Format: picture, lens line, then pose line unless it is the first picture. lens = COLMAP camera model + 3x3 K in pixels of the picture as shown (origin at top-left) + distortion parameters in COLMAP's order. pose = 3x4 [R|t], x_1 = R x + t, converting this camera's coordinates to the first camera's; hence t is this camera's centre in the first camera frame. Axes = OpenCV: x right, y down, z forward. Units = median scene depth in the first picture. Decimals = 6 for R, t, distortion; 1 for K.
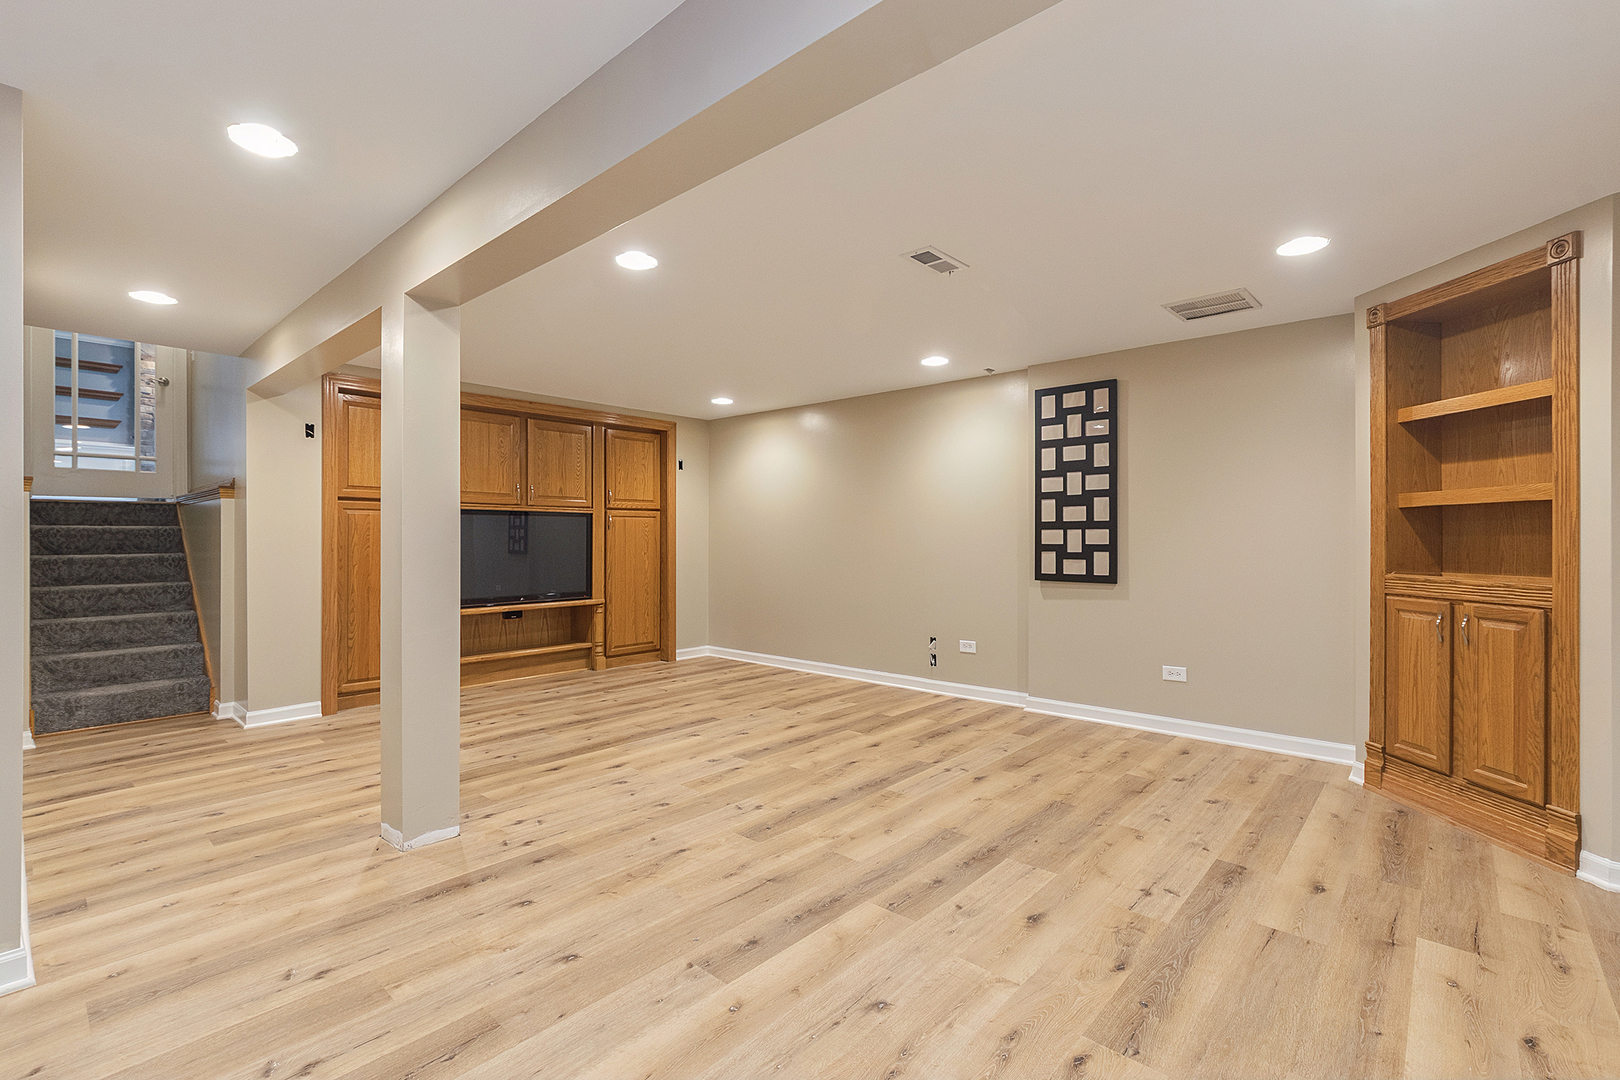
lens RADIAL K [[718.8, 0, 811.2], [0, 718.8, 539.6], [0, 0, 1]] dist [-0.004575, 0.001914]
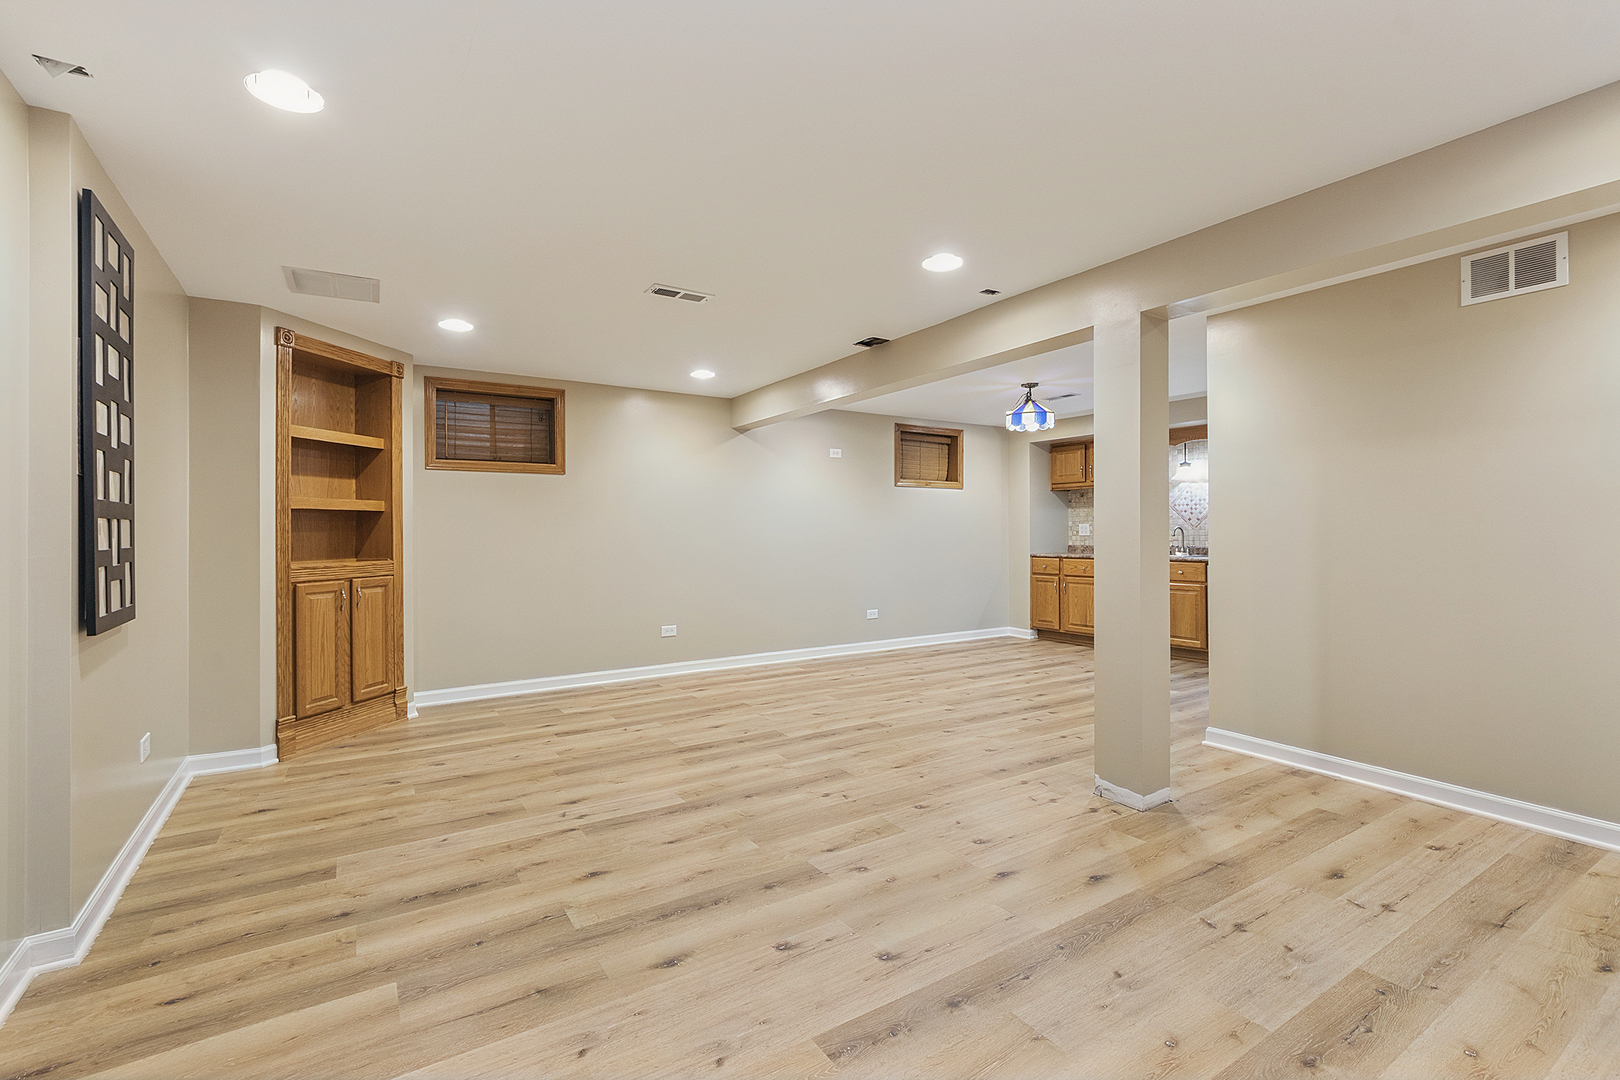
lens RADIAL K [[718.8, 0, 811.5], [0, 718.8, 534.9], [0, 0, 1]] dist [-0.004575, 0.001914]
pose [[-0.964504, 0.002188, 0.264061, -0.310103], [0.004485, 0.999957, 0.008097, -0.006827], [-0.264032, 0.008994, -0.964472, 1.904845]]
